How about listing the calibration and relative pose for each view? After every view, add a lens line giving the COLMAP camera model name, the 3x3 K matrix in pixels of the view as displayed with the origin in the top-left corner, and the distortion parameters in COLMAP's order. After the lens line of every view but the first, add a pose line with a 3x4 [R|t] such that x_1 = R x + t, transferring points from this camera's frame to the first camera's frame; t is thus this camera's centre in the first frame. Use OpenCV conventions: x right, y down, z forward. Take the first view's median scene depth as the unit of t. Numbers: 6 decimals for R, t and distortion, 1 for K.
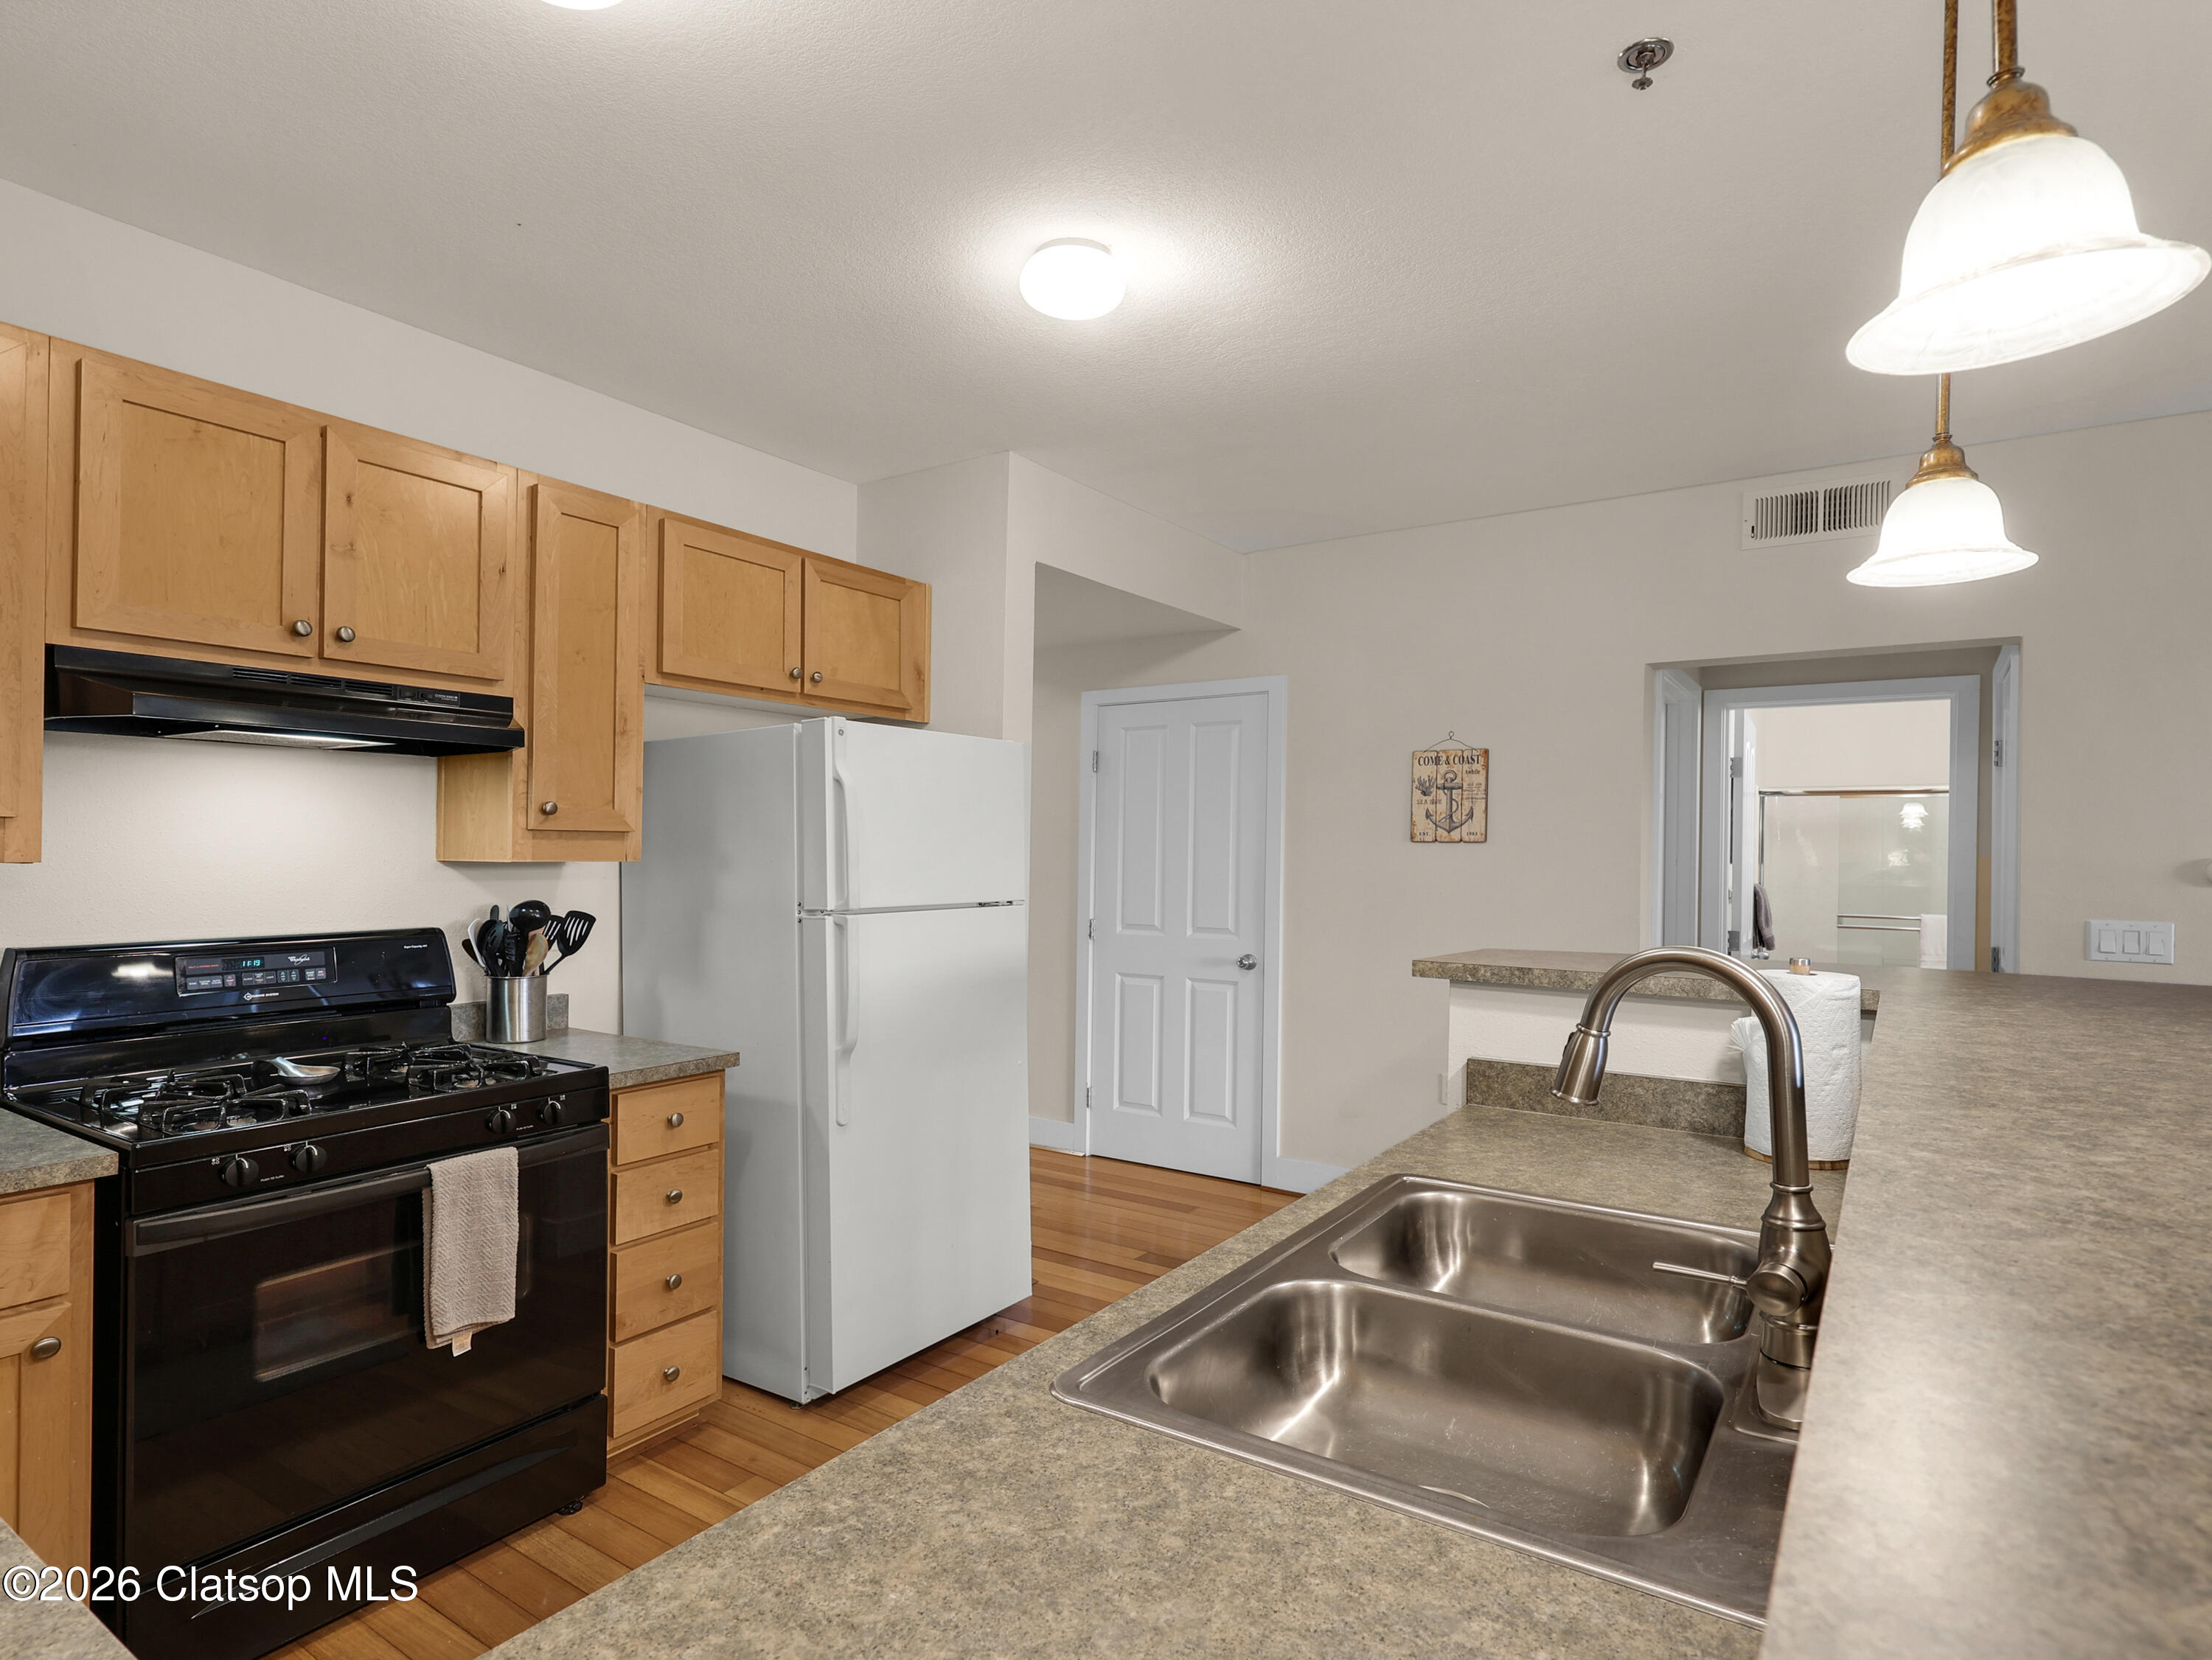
lens RADIAL K [[1012.3, 0, 1106.0], [0, 1012.3, 830.0], [0, 0, 1]] dist [-0.029968, -0.000103]
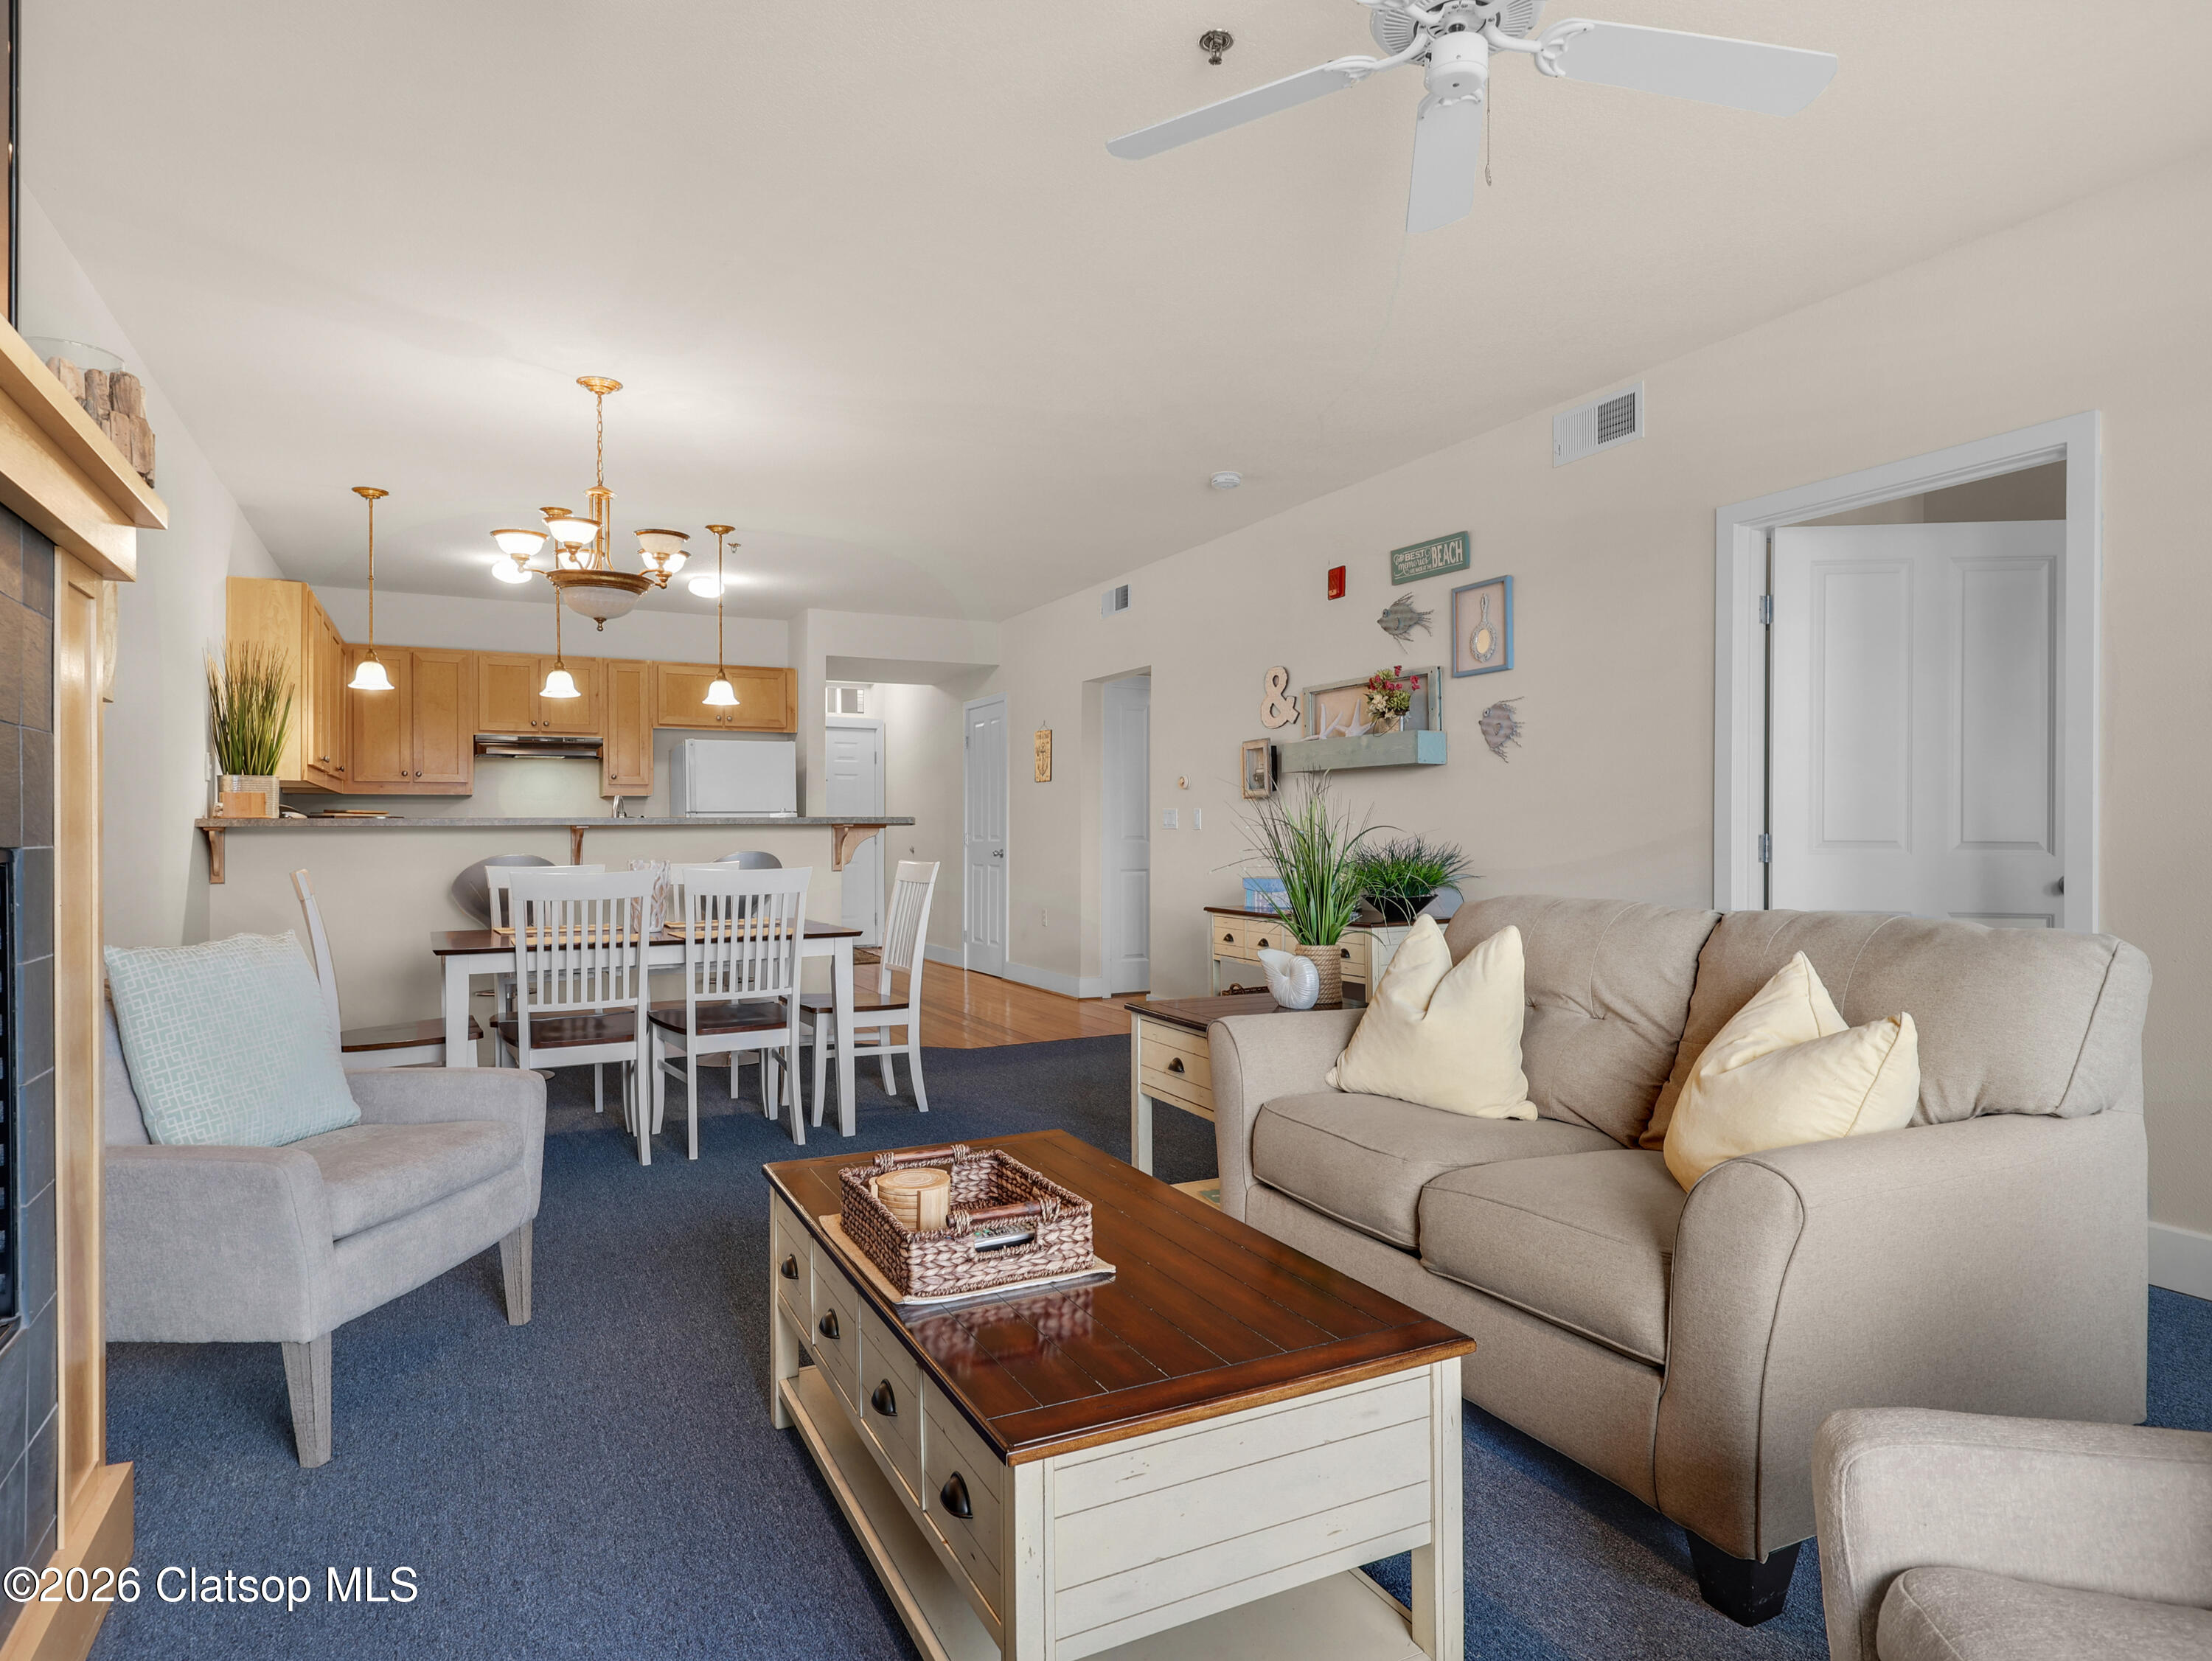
lens RADIAL K [[1267.7, 0, 1106.0], [0, 1267.7, 830.5], [0, 0, 1]] dist [0.002220, -0.000481]
pose [[0.902451, -0.015462, -0.430514, 2.431007], [0.022790, 0.999670, 0.011868, 0.129628], [0.430188, -0.020522, 0.902506, -1.784504]]
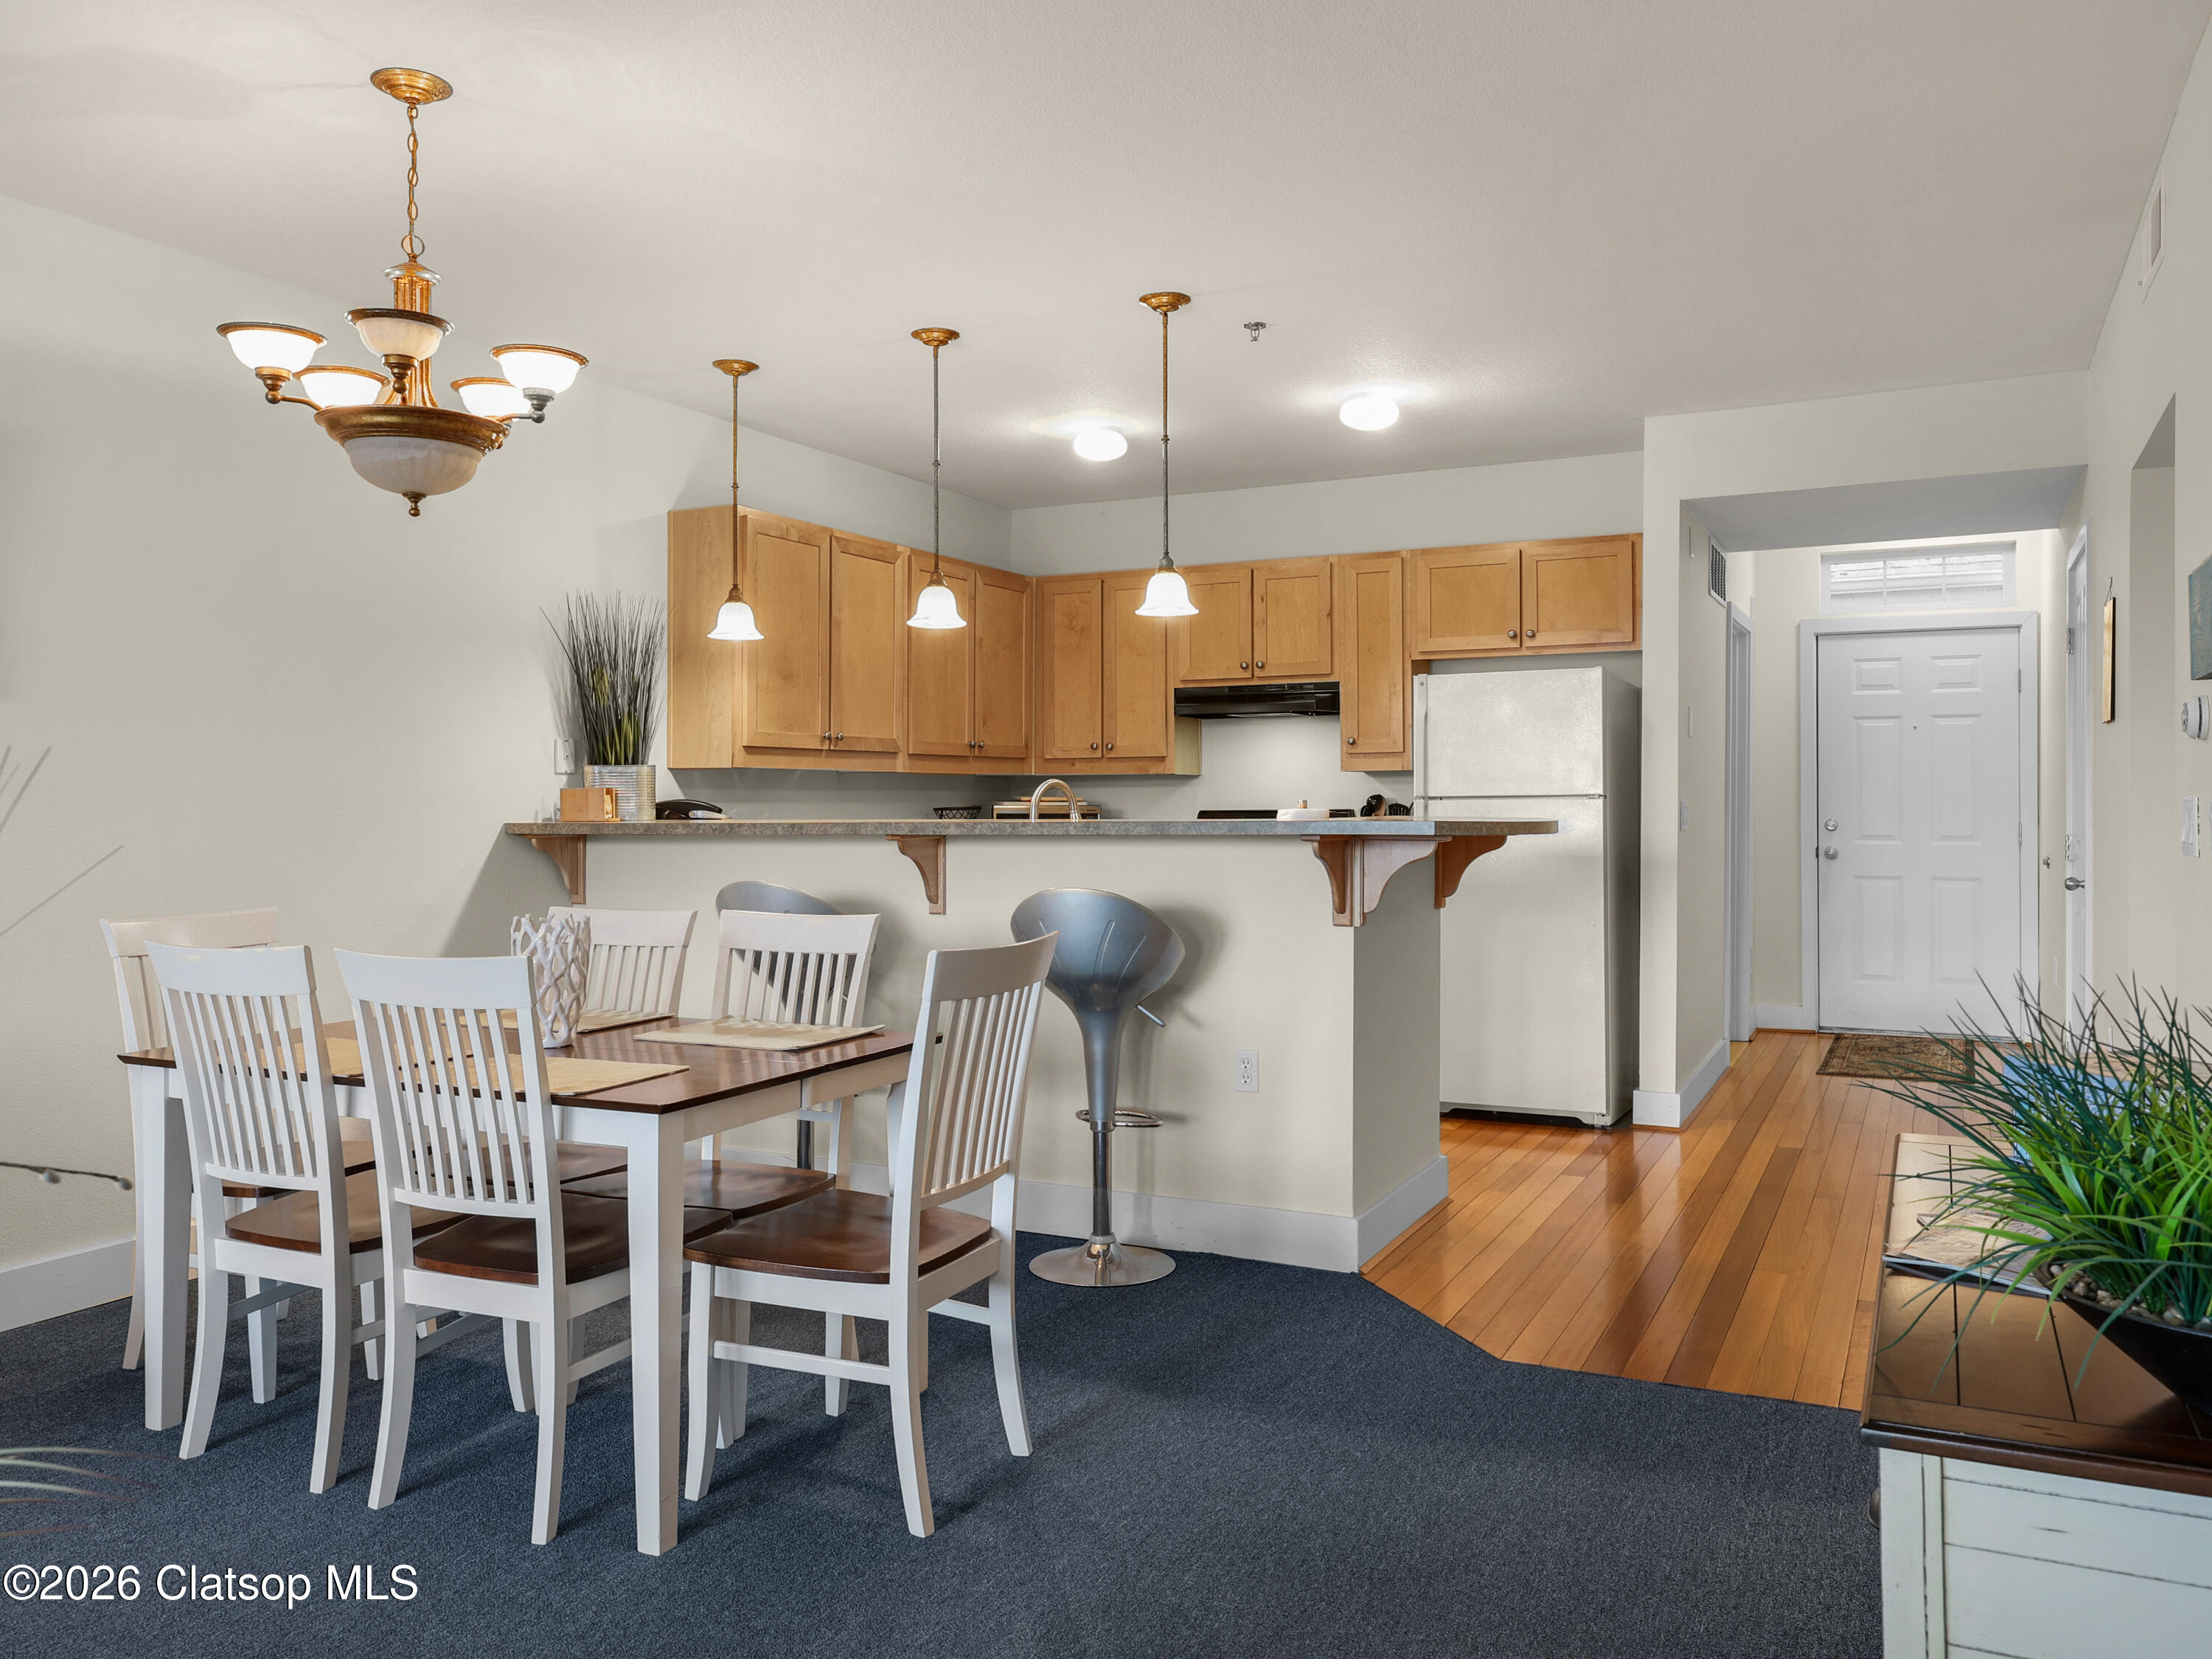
lens RADIAL K [[1630.9, 0, 1106.6], [0, 1630.9, 794.4], [0, 0, 1]] dist [-0.001371, 0.001551]
pose [[0.186541, -0.016260, -0.982313, 2.414395], [0.025715, 0.999601, -0.011663, 0.105041], [0.982111, -0.023085, 0.186885, 0.015845]]
